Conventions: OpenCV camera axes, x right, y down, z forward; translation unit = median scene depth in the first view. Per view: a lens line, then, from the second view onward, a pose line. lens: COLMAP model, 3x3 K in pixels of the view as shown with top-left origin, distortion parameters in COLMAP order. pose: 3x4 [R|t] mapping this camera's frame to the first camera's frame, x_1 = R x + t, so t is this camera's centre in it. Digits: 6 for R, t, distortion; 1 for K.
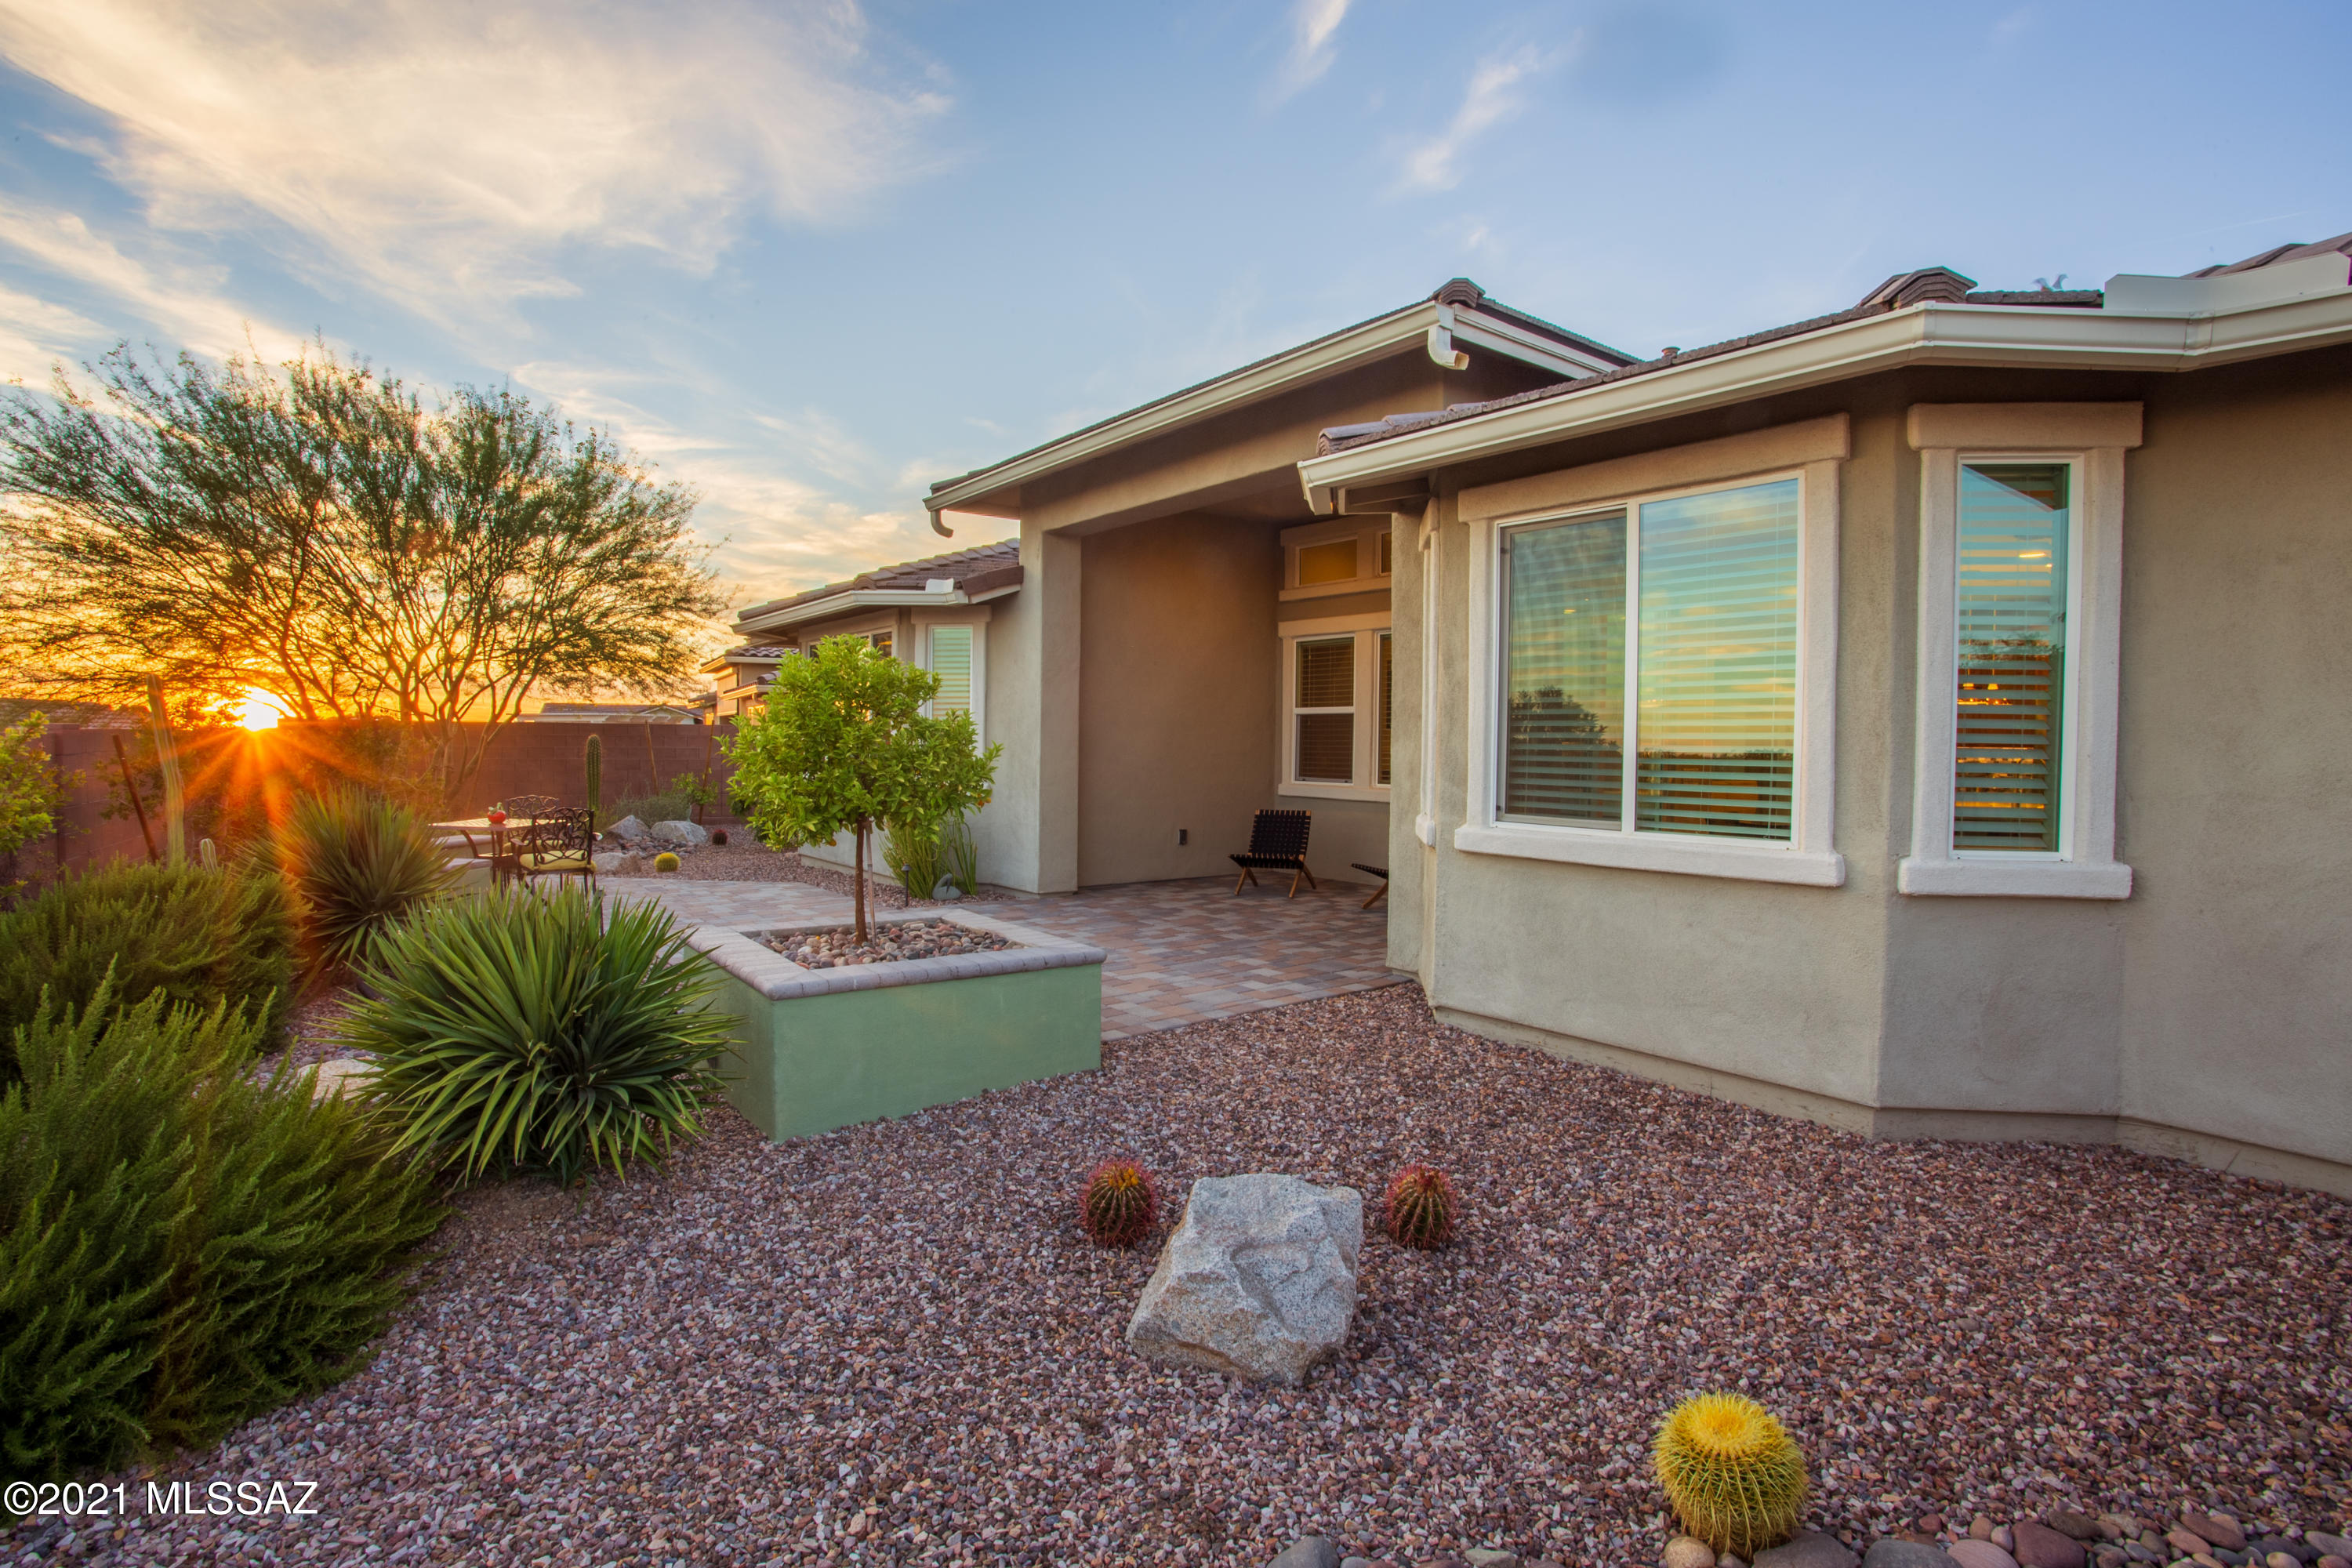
lens RADIAL K [[1160.1, 0, 1164.1], [0, 1160.1, 780.2], [0, 0, 1]] dist [-0.047327, 0.000702]
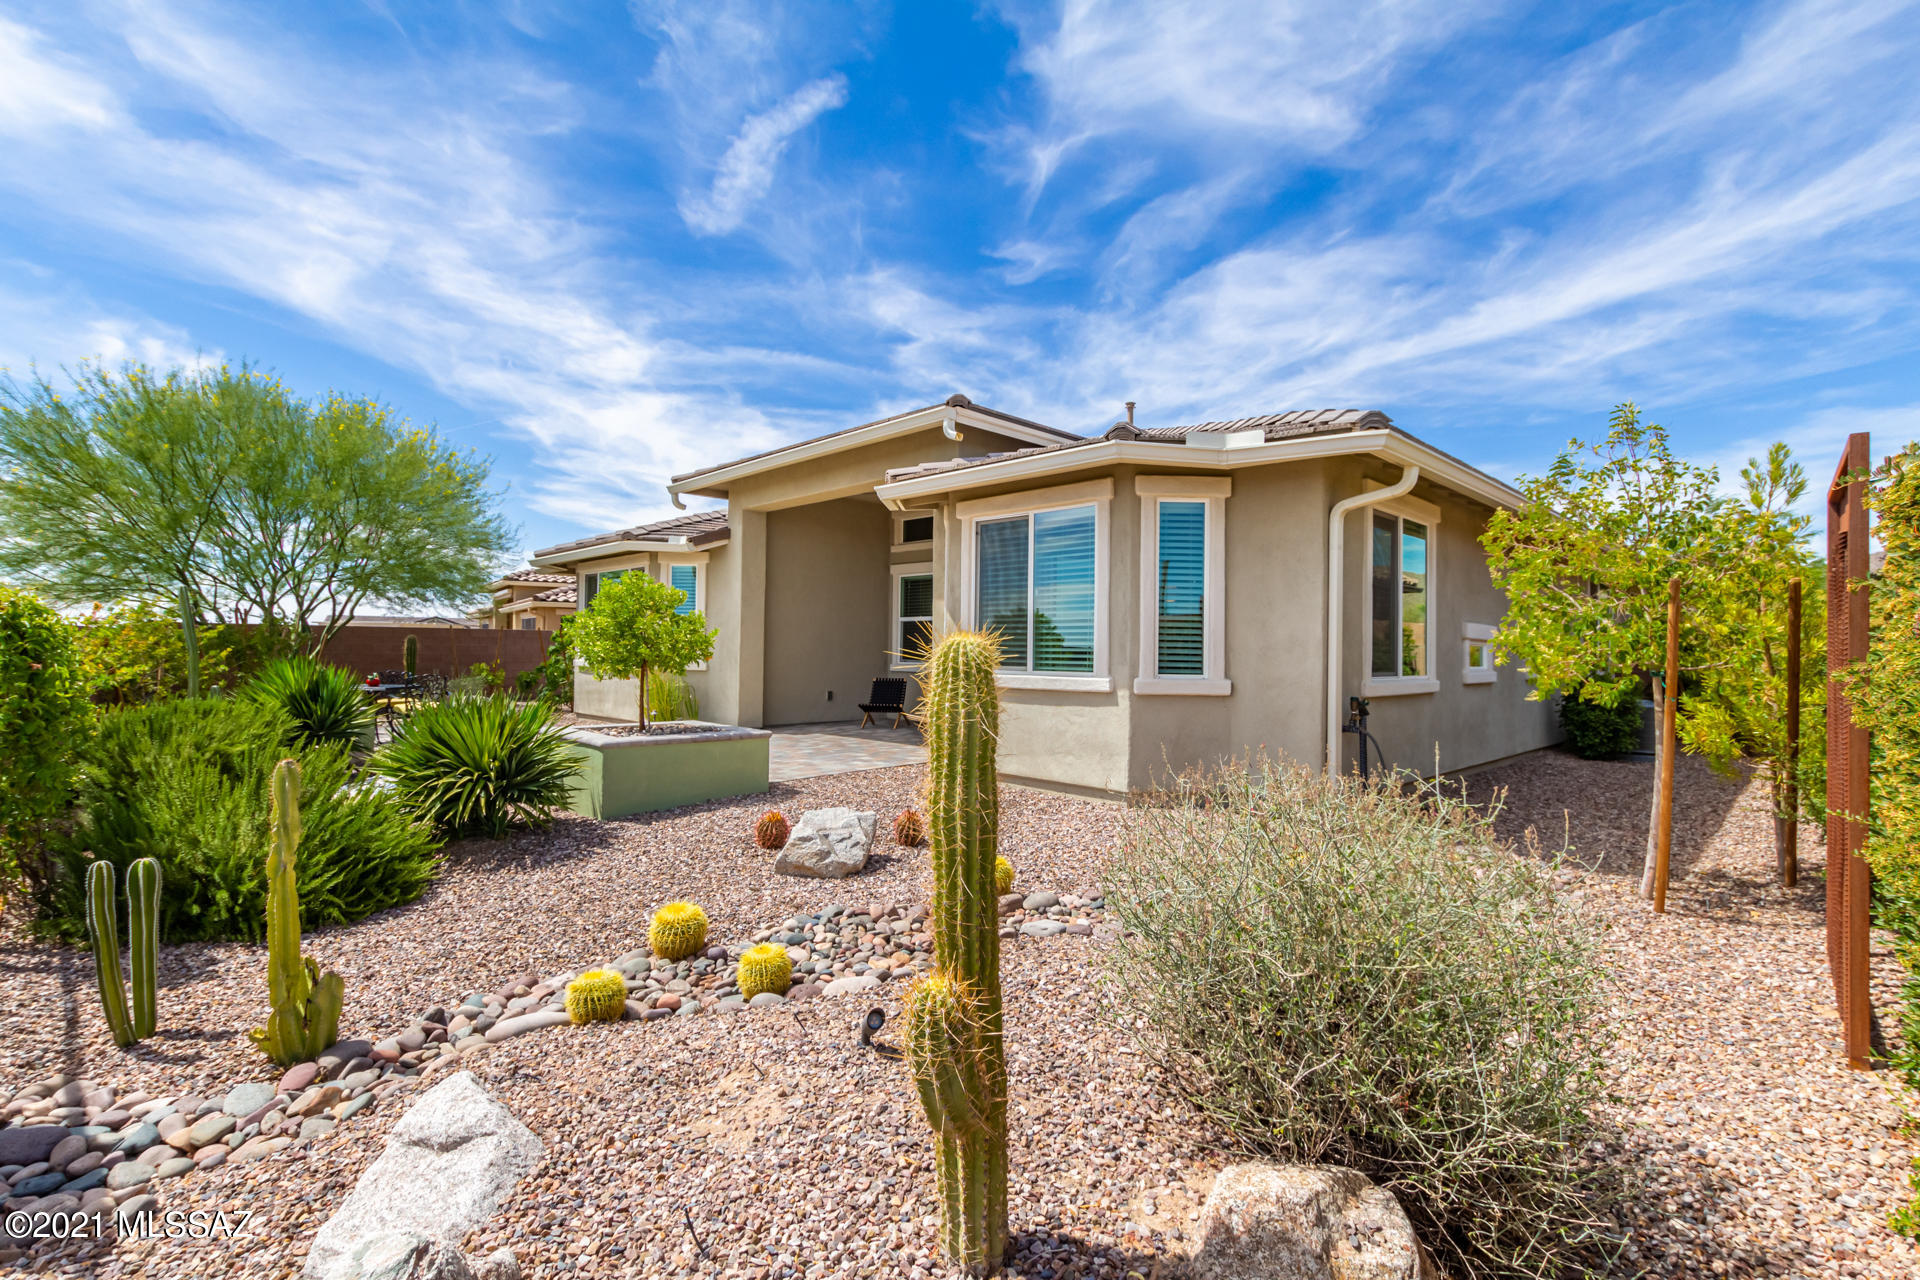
lens RADIAL K [[889.8, 0, 978.2], [0, 889.8, 650.8], [0, 0, 1]] dist [0.000335, -0.000174]
pose [[0.988600, 0.001702, 0.150553, 0.058338], [0.003400, 0.999429, -0.033623, 0.050003], [-0.150524, 0.033752, 0.988030, -0.471775]]
